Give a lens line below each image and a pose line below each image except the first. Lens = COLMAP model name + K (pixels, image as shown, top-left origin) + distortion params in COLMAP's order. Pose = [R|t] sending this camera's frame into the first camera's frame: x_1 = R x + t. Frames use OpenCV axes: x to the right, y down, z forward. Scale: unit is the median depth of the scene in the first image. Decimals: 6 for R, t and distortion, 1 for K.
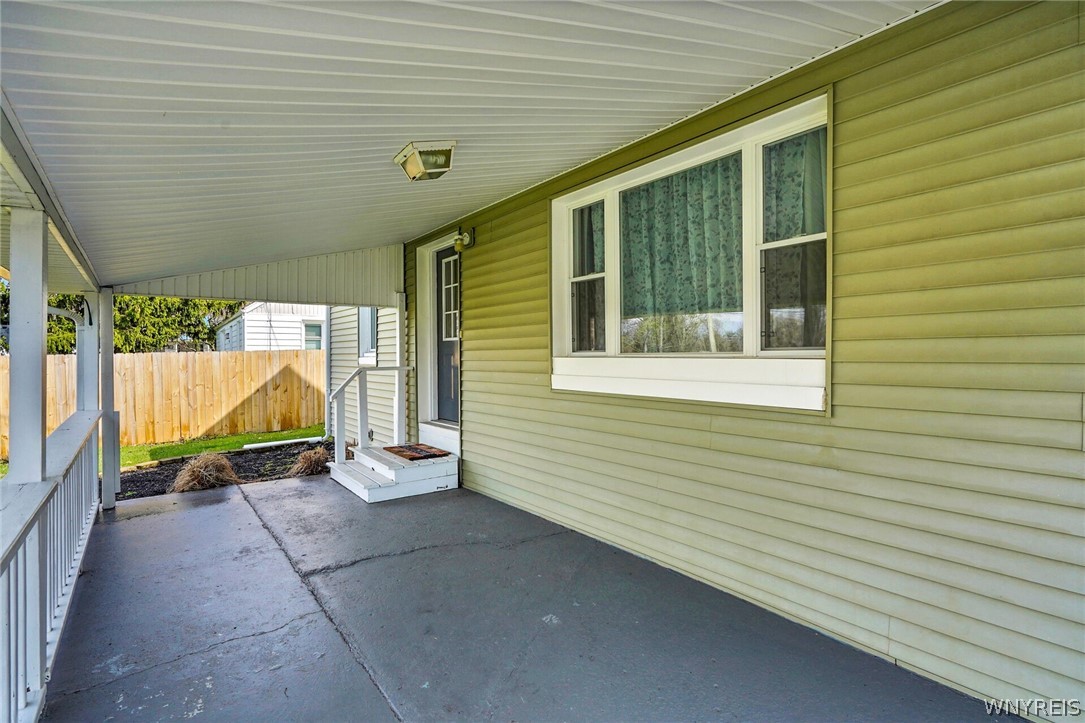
lens RADIAL K [[510.3, 0, 529.7], [0, 510.3, 358.0], [0, 0, 1]] dist [-0.002717, 0.000779]
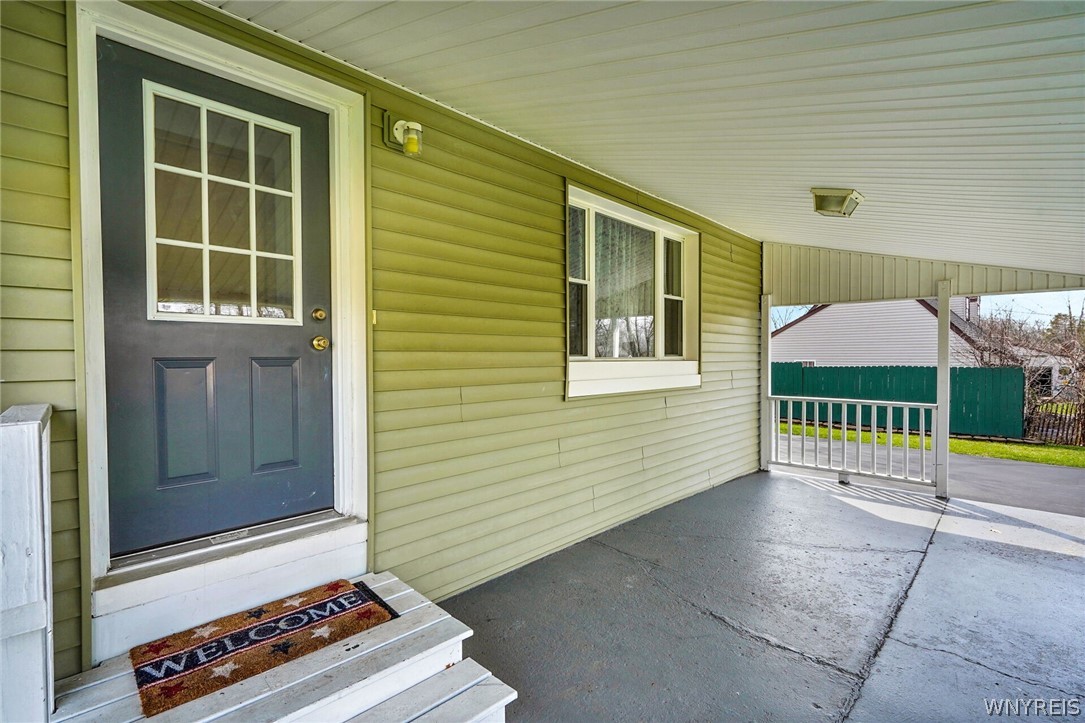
lens RADIAL K [[499.4, 0, 535.2], [0, 499.4, 366.1], [0, 0, 1]] dist [-0.001692, 0.000482]
pose [[-0.142438, -0.020285, 0.989596, -0.938184], [0.002307, 0.999780, 0.020826, -0.015446], [-0.989801, 0.005249, -0.142360, 1.371806]]
